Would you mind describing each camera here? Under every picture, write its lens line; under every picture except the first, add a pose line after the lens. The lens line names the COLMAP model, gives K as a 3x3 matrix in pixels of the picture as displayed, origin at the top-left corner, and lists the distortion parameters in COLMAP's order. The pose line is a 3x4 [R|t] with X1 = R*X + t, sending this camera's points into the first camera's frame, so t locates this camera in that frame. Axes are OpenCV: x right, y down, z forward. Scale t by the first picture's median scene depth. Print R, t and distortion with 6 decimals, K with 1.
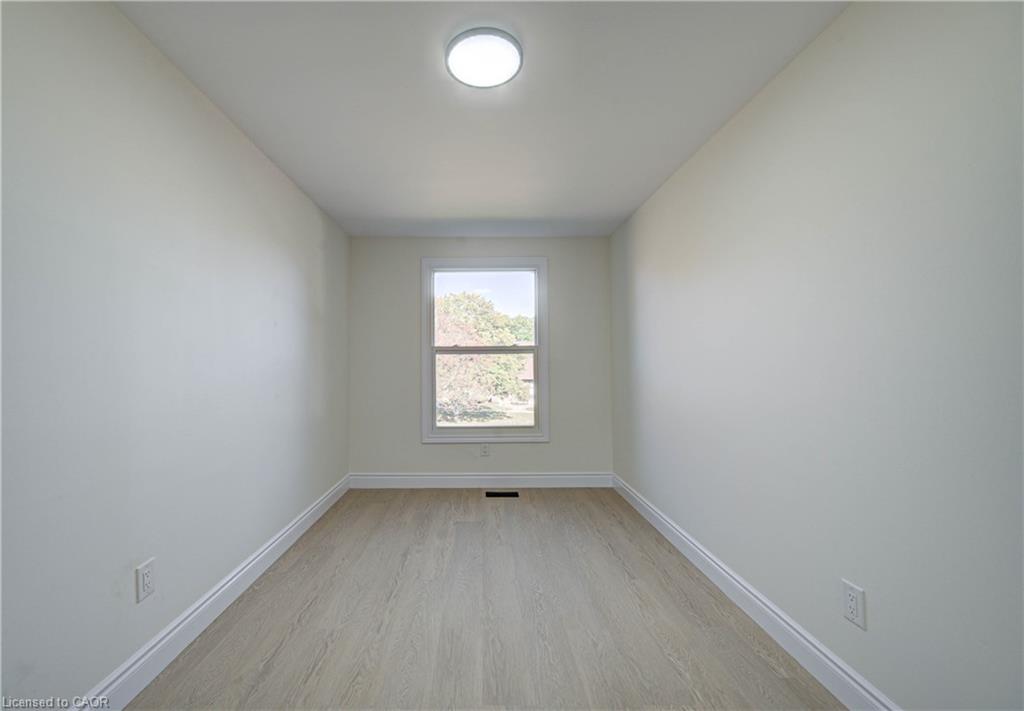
lens RADIAL K [[418.6, 0, 512.0], [0, 418.6, 357.6], [0, 0, 1]] dist [-0.000997, -0.000176]
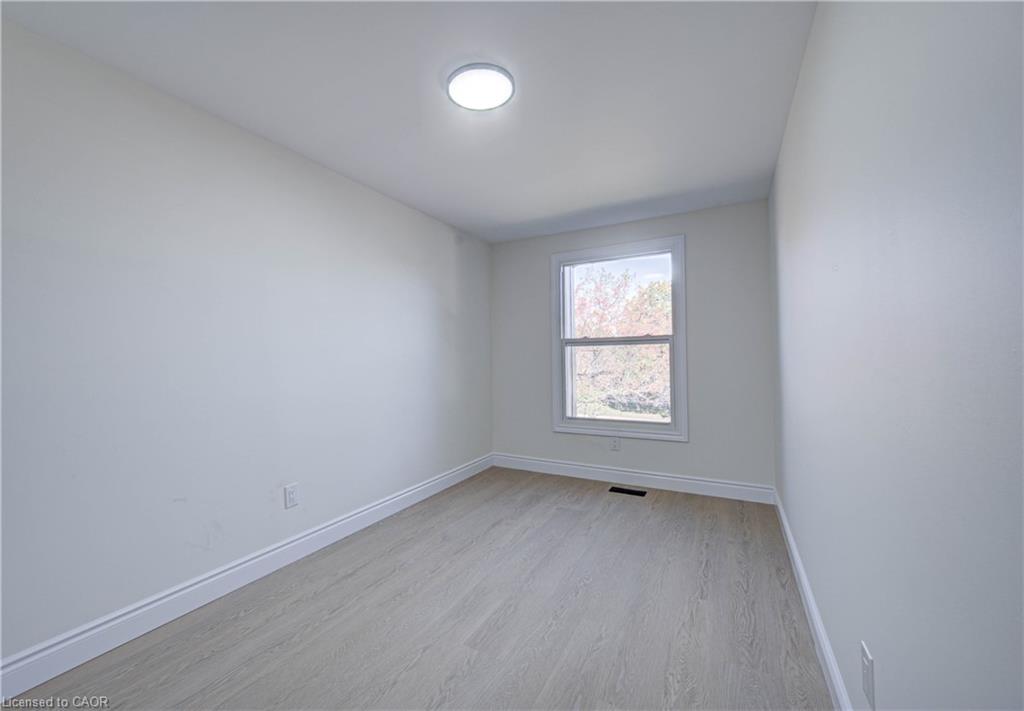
lens RADIAL K [[440.4, 0, 511.8], [0, 440.4, 353.4], [0, 0, 1]] dist [0.002253, -0.000076]
pose [[0.859672, -0.009024, -0.510767, 0.276129], [0.015850, 0.999834, 0.009012, -0.002459], [0.510600, -0.015842, 0.859672, 0.001809]]
